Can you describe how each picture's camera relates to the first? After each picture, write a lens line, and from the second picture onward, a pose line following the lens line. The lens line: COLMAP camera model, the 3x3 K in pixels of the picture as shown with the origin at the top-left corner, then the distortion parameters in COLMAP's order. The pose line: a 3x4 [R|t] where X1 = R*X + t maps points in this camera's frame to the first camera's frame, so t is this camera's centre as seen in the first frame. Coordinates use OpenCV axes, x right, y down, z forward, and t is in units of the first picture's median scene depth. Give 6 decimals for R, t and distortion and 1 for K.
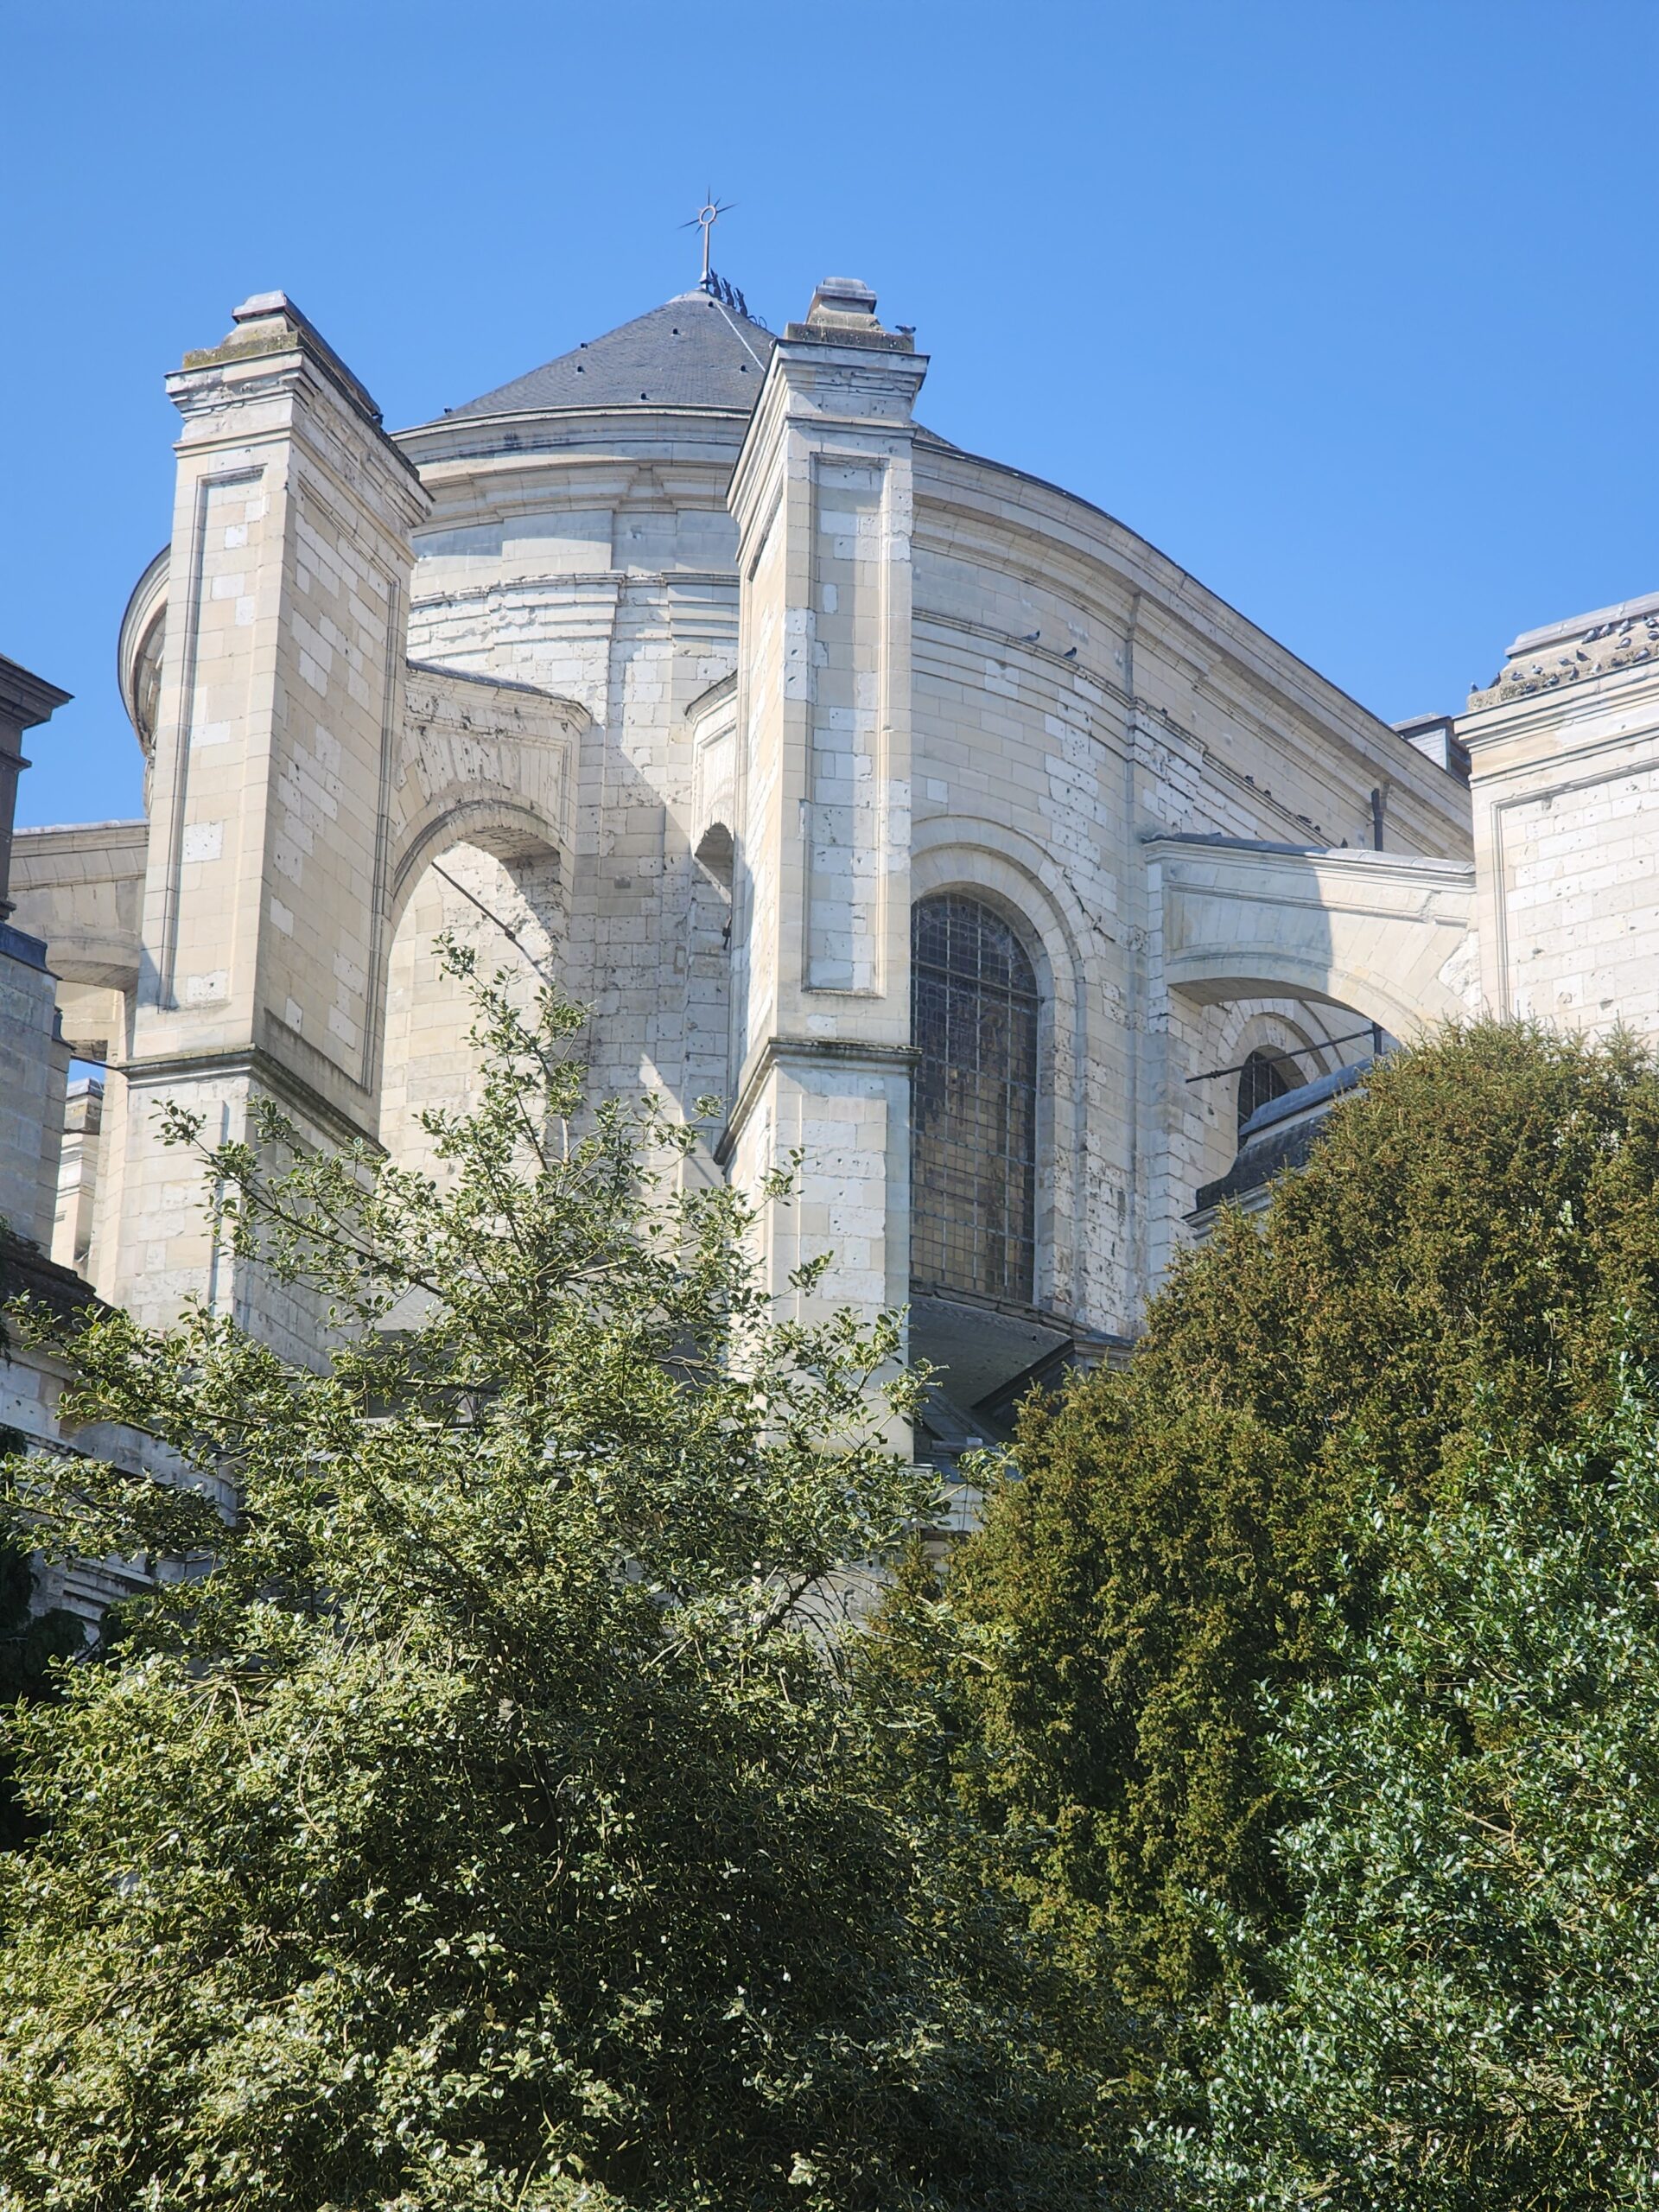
lens RADIAL K [[4395.7, 0, 829.5], [0, 4395.7, 1106.0], [0, 0, 1]] dist [0.006807, 0.017422]
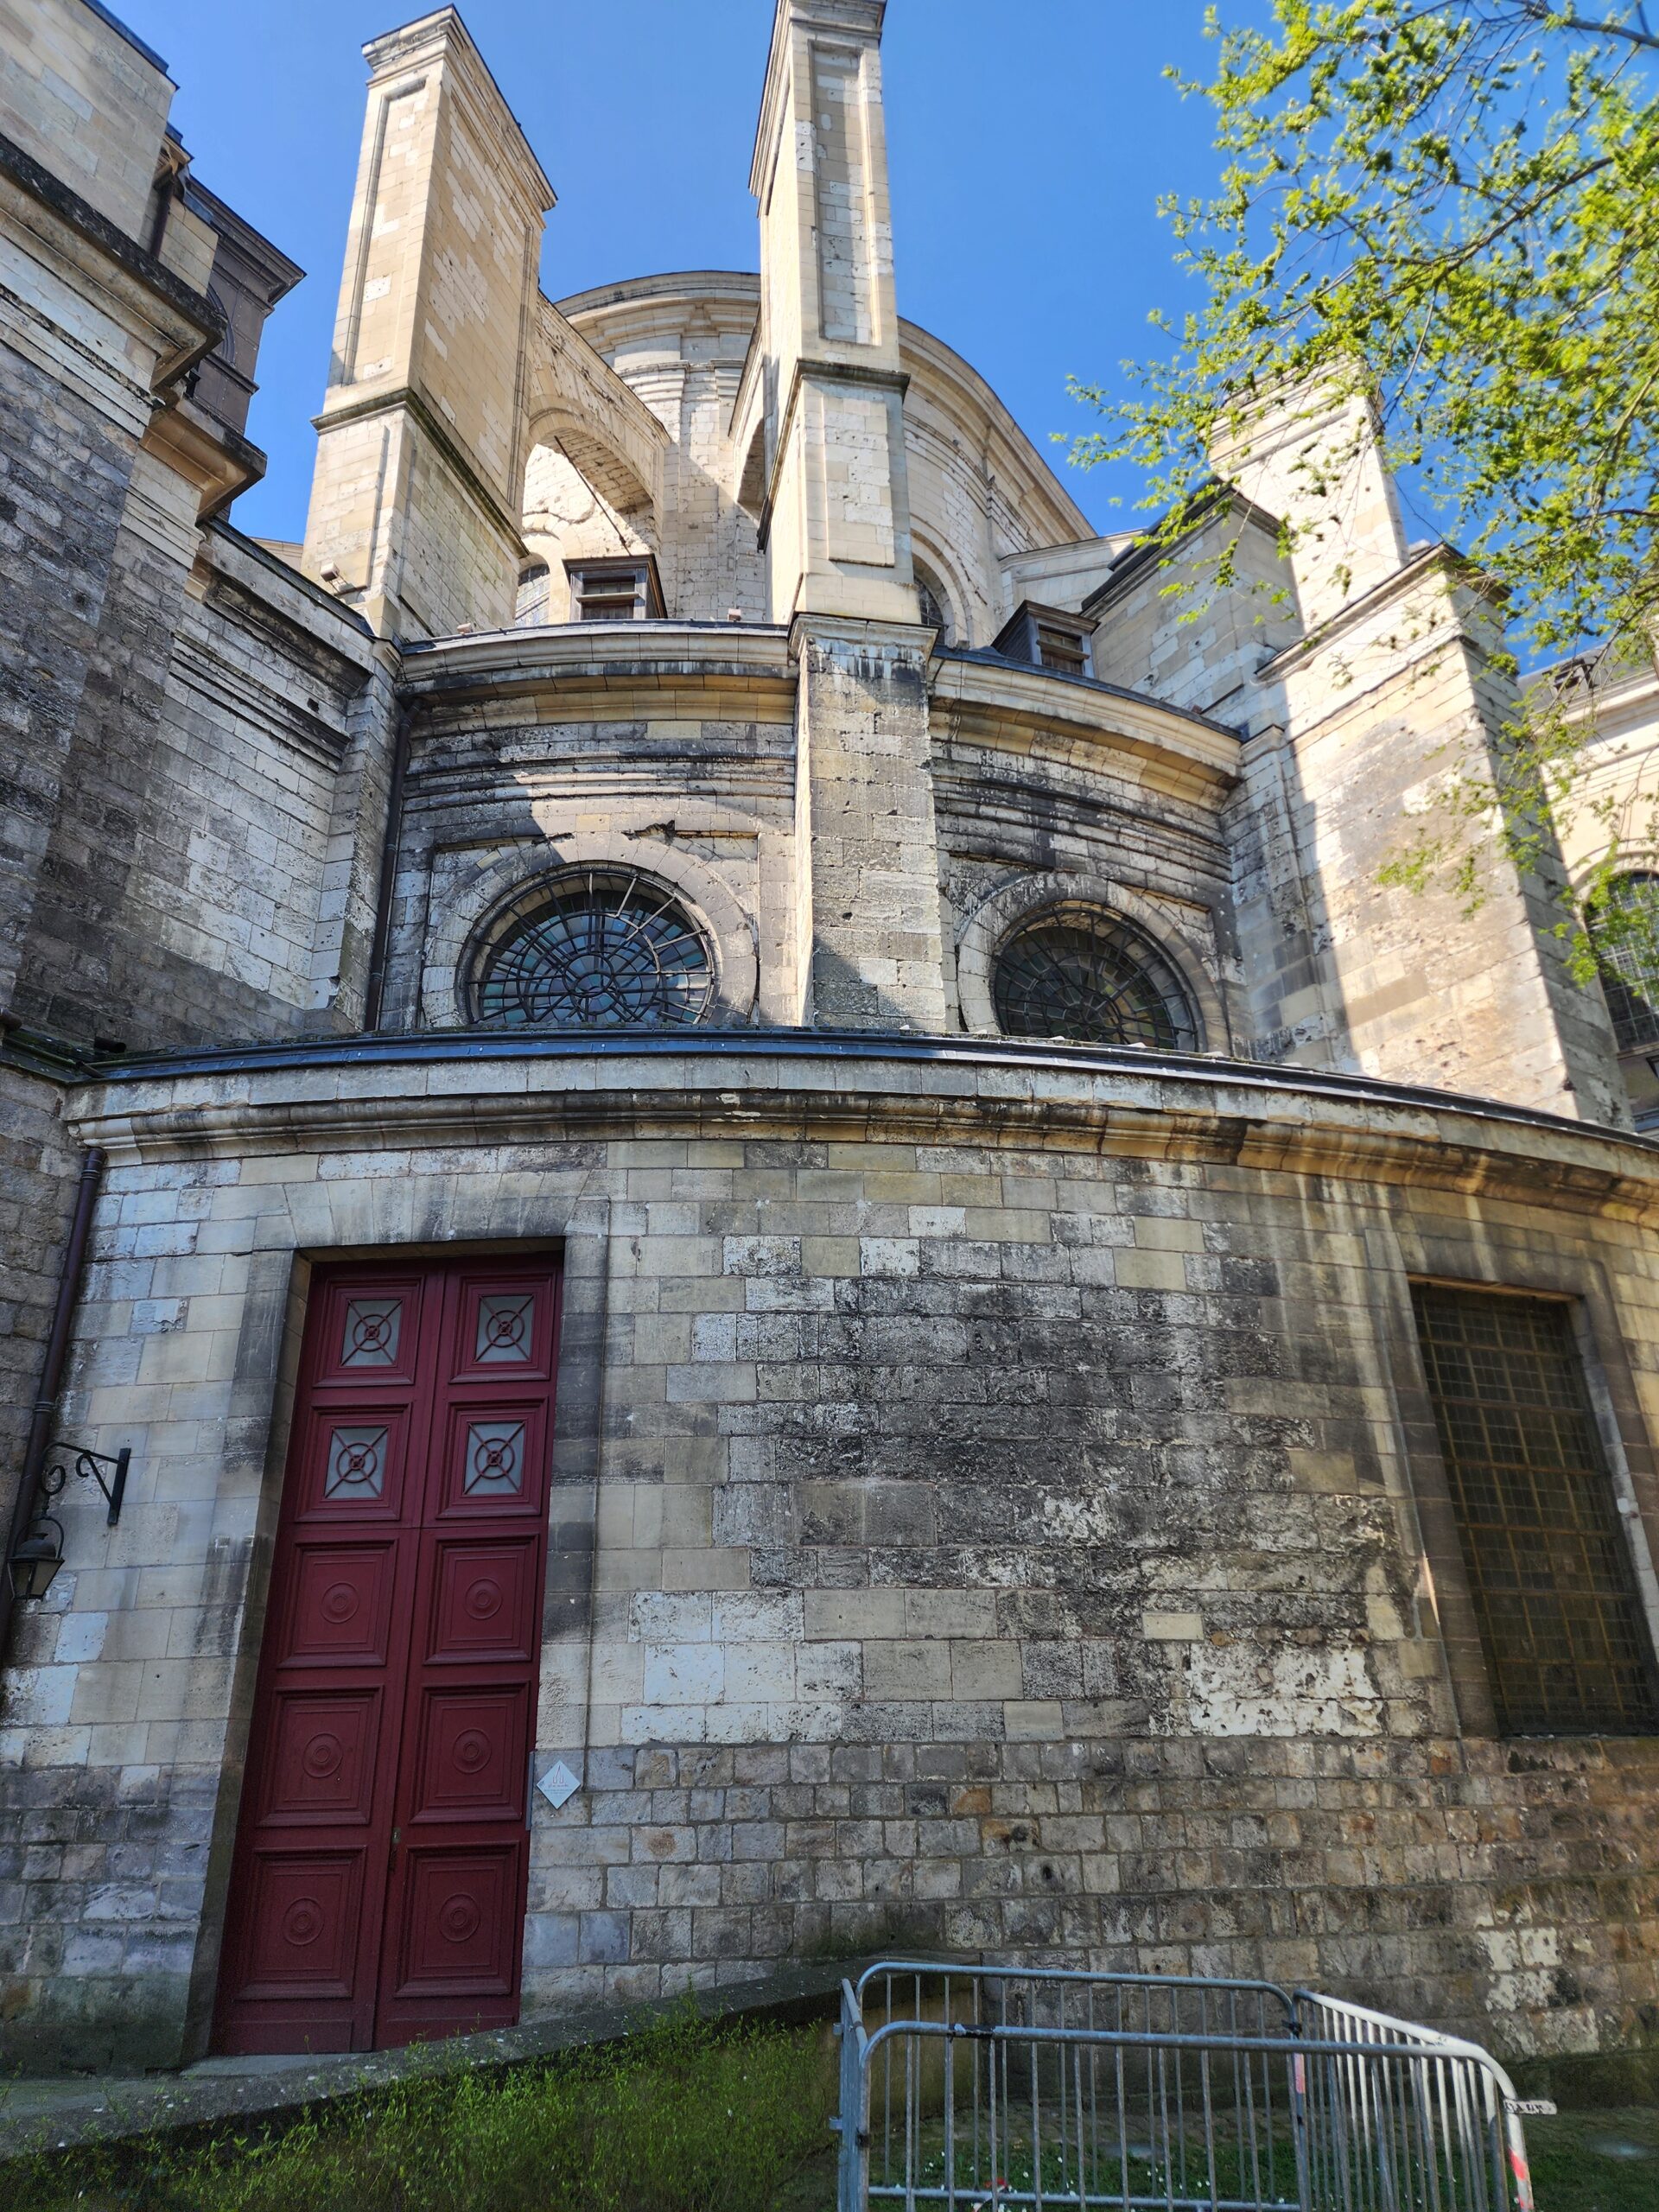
lens RADIAL K [[1515.4, 0, 829.5], [0, 1515.4, 1106.0], [0, 0, 1]] dist [0.122109, -0.146084]
pose [[0.999070, -0.032526, 0.028288, -0.022416], [0.033584, 0.998723, -0.037746, 0.209472], [-0.027024, 0.038660, 0.998887, 0.498046]]
